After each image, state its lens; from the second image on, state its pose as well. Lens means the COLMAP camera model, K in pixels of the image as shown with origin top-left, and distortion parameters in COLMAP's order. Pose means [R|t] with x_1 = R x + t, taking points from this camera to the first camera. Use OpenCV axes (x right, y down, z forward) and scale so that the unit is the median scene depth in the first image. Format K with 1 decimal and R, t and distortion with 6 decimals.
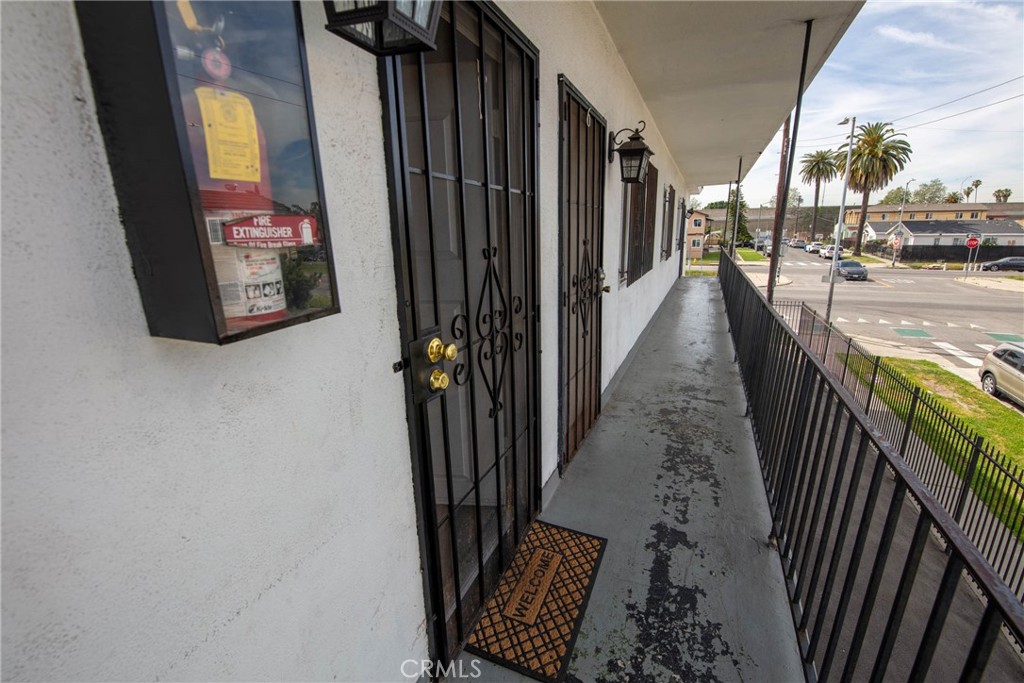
lens RADIAL K [[438.8, 0, 515.5], [0, 438.8, 340.4], [0, 0, 1]] dist [-0.011757, -0.006453]
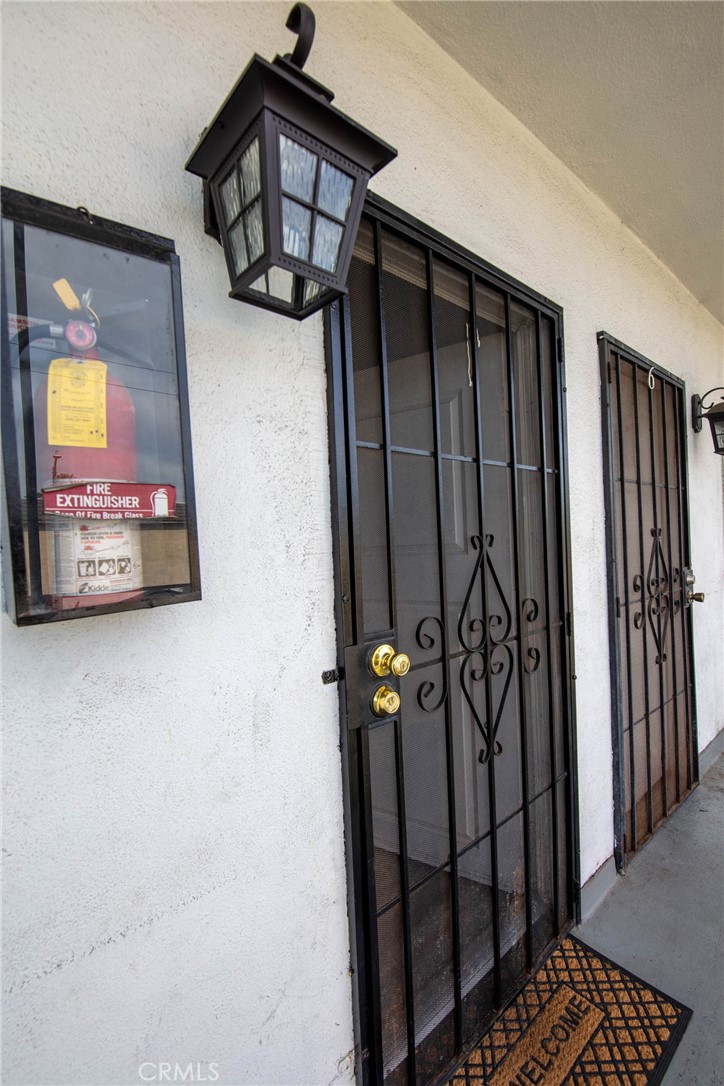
lens RADIAL K [[465.3, 0, 351.5], [0, 465.3, 548.6], [0, 0, 1]] dist [-0.011757, -0.006453]
pose [[0.887193, -0.013831, -0.461192, 0.130665], [-0.084337, 0.977850, -0.191564, -0.007864], [0.453626, 0.208850, 0.866375, 0.188650]]
